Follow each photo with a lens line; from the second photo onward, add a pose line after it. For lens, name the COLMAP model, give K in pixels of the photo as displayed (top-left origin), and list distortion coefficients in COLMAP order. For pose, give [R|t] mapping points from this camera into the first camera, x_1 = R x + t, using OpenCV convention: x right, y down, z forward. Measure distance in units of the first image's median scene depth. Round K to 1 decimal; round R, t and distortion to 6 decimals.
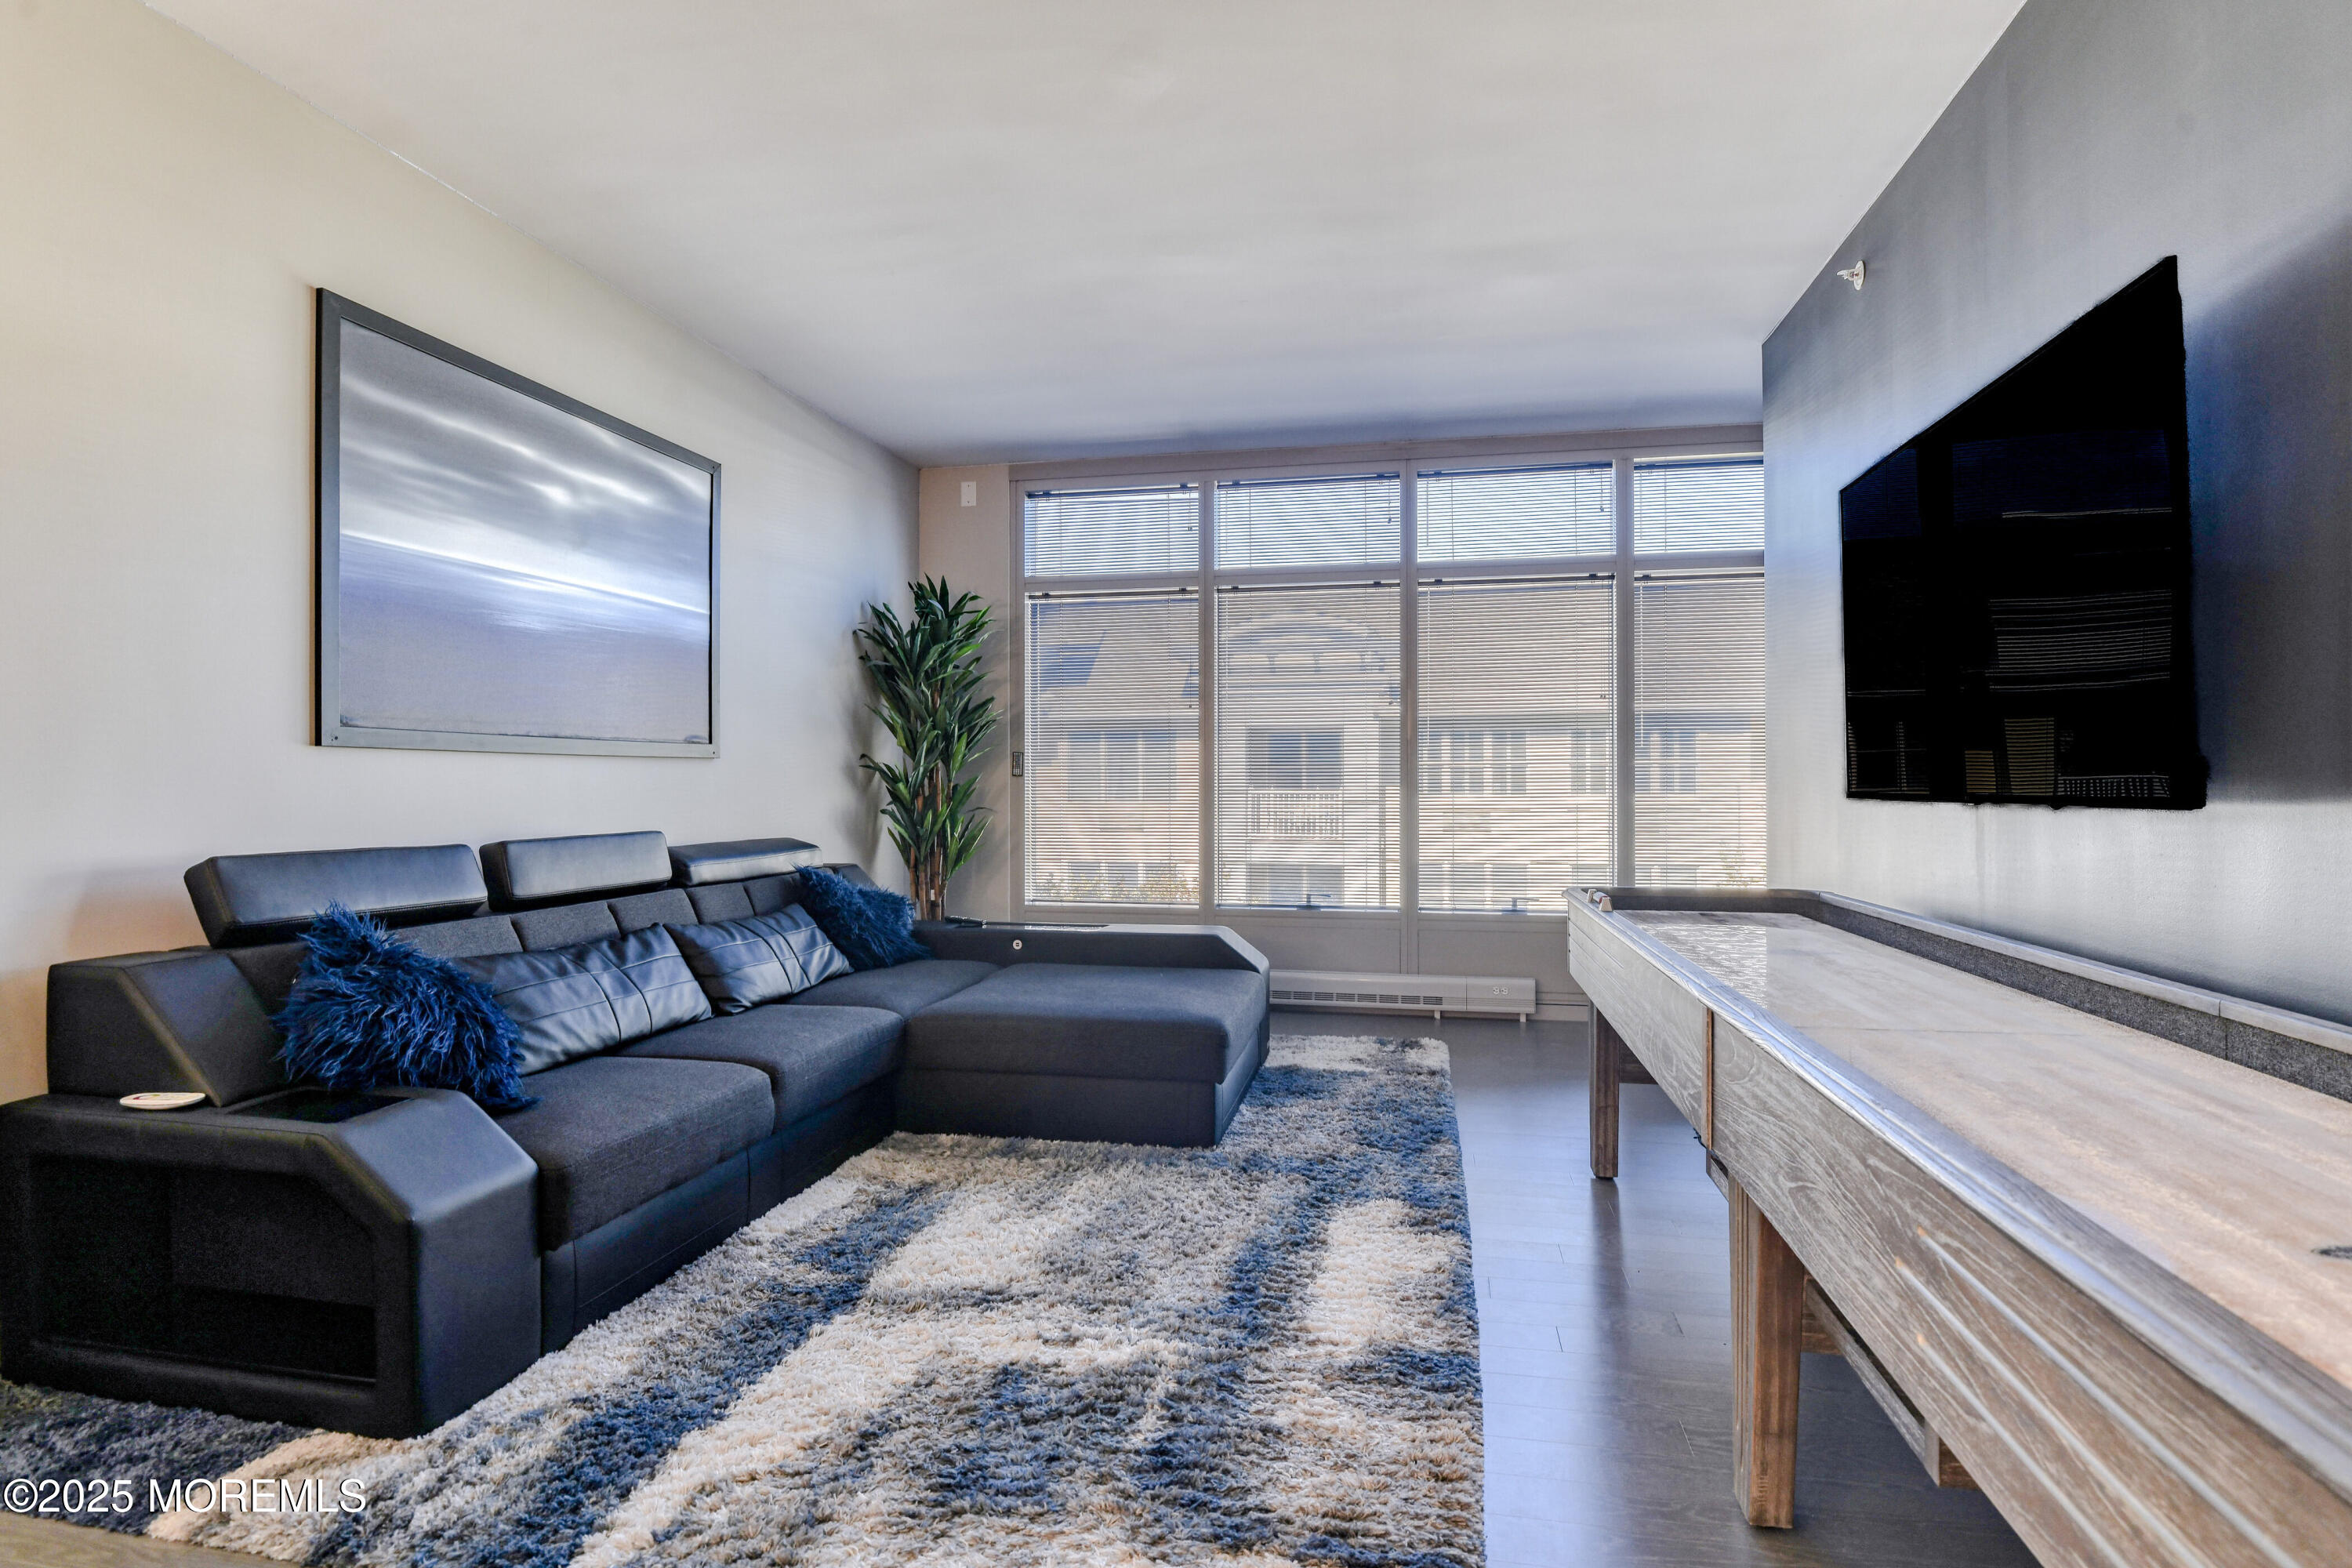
lens RADIAL K [[1148.0, 0, 1205.0], [0, 1148.0, 787.0], [0, 0, 1]] dist [-0.004069, -0.001339]
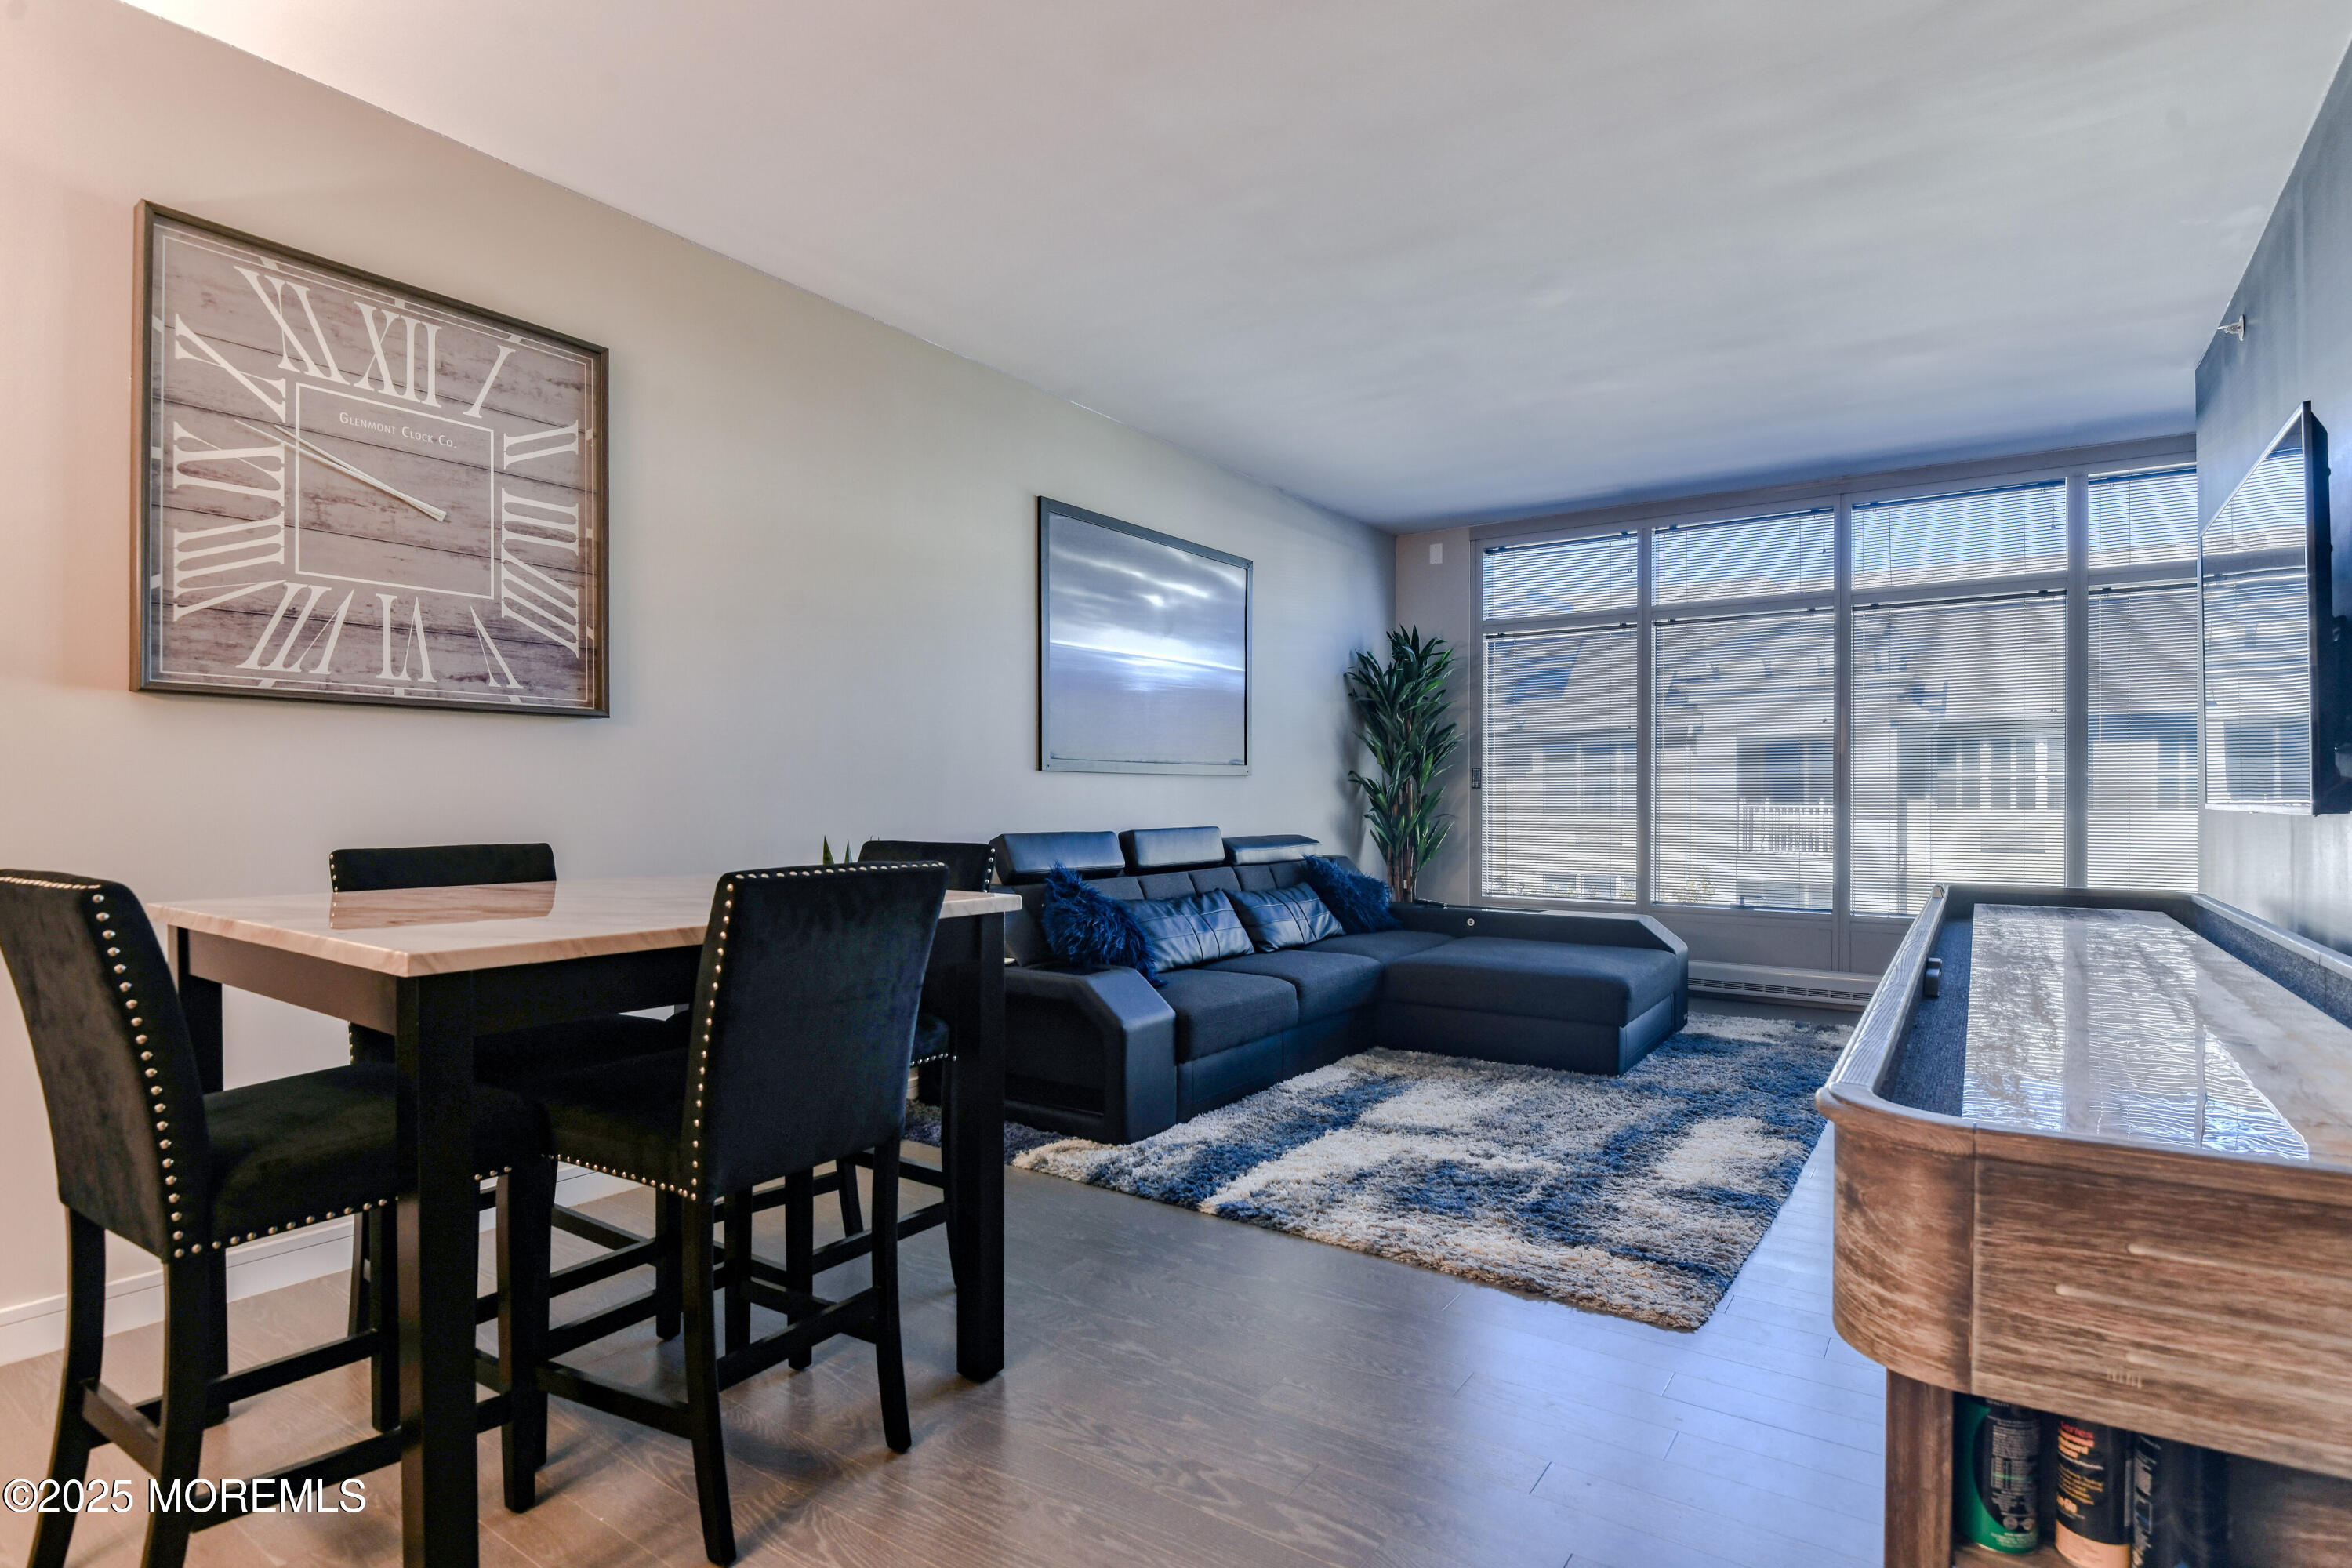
lens RADIAL K [[1177.2, 0, 1172.3], [0, 1177.2, 799.5], [0, 0, 1]] dist [-0.028166, 0.000030]
pose [[0.907927, 0.003650, -0.419113, 0.108970], [-0.003445, 0.999993, 0.001245, 0.003100], [0.419115, 0.000314, 0.907933, -0.425466]]
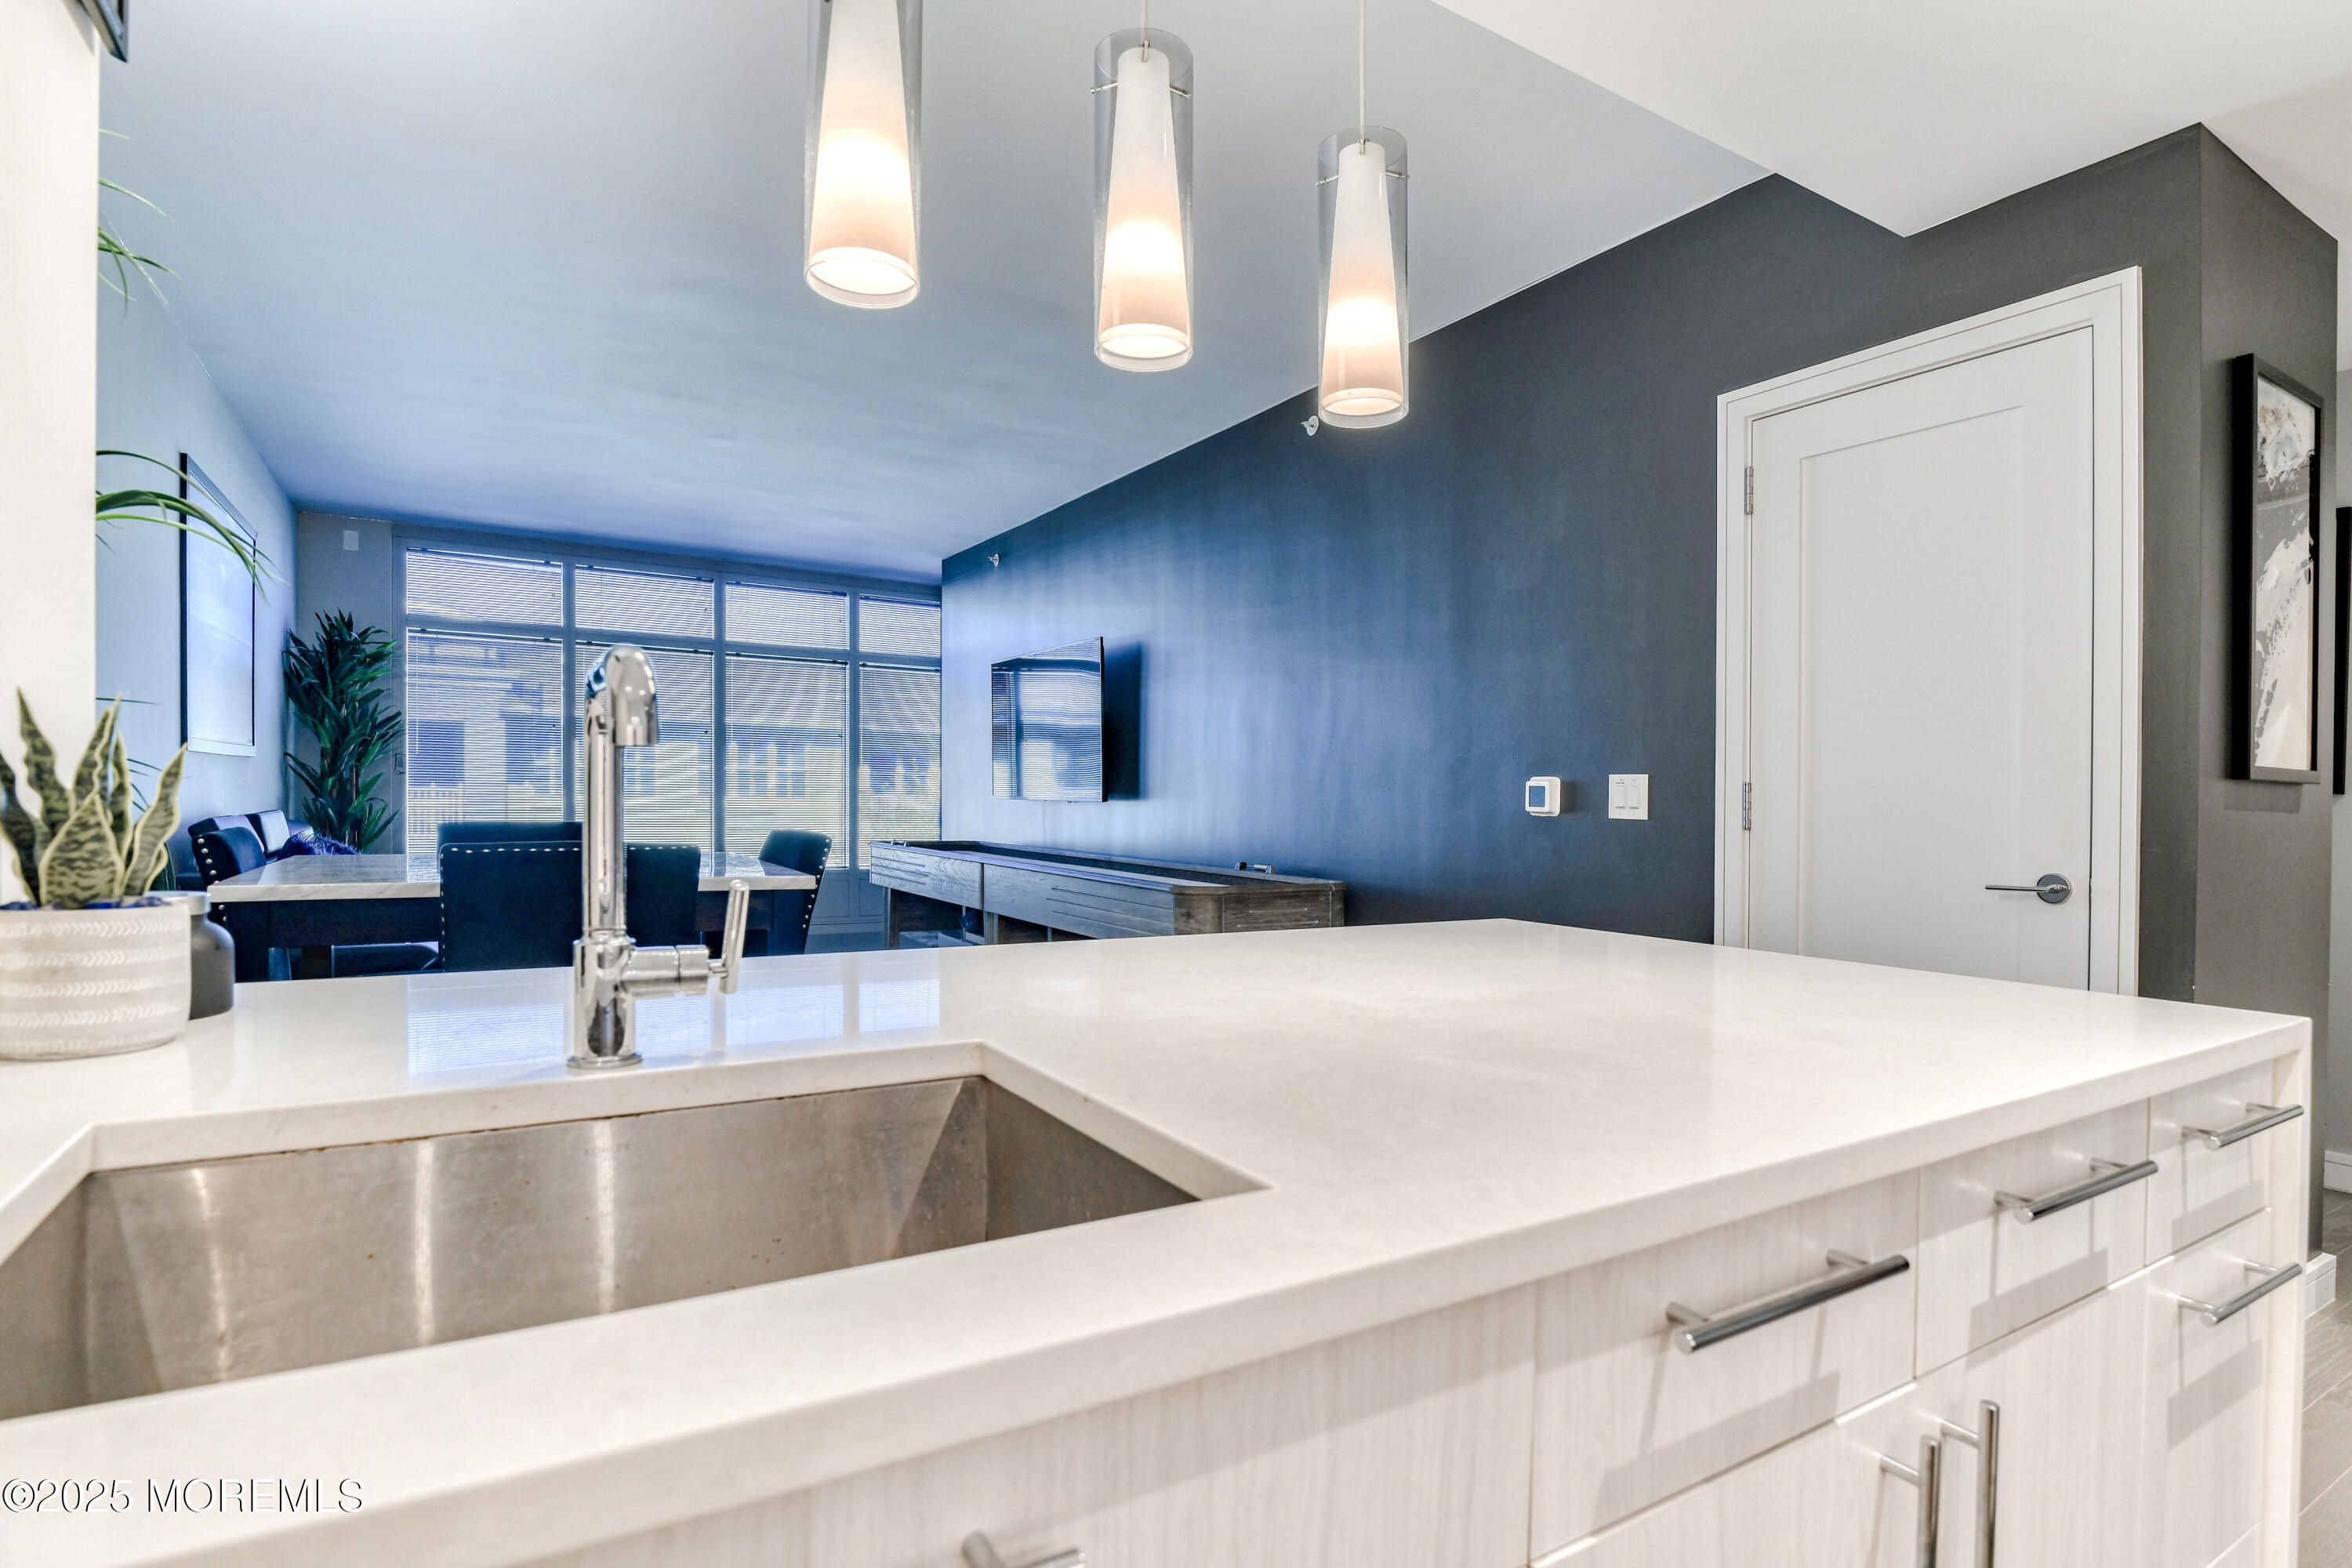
lens RADIAL K [[1177.2, 0, 1172.3], [0, 1177.2, 799.5], [0, 0, 1]] dist [-0.028166, 0.000030]
pose [[0.738925, 0.013142, 0.673659, -0.700024], [-0.019119, 0.999816, 0.001466, 0.003695], [-0.673516, -0.013963, 0.739041, -0.912260]]
